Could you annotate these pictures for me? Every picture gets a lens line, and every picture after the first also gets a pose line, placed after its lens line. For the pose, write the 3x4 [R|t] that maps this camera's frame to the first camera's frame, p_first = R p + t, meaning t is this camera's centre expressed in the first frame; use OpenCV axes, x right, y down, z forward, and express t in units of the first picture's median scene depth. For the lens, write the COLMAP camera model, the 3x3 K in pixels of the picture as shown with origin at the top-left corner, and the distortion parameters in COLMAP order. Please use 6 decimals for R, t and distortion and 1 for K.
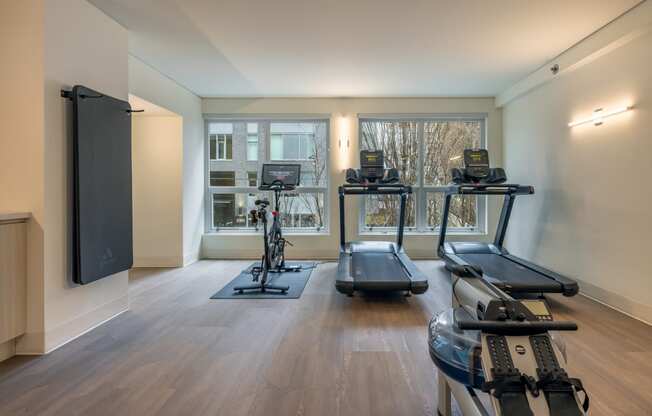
lens RADIAL K [[362.8, 0, 320.1], [0, 362.8, 190.9], [0, 0, 1]] dist [0.002575, -0.000147]
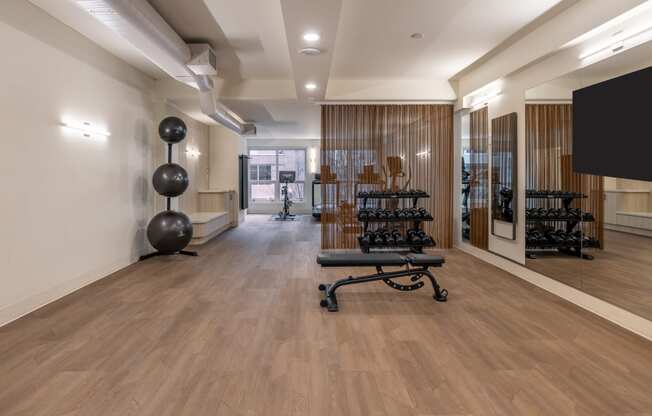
lens RADIAL K [[362.8, 0, 320.1], [0, 362.8, 190.9], [0, 0, 1]] dist [0.002575, -0.000147]
pose [[0.994501, -0.004556, 0.104629, -0.142771], [0.001142, 0.999466, 0.032668, -0.023366], [-0.104722, -0.032369, 0.993975, -1.371718]]
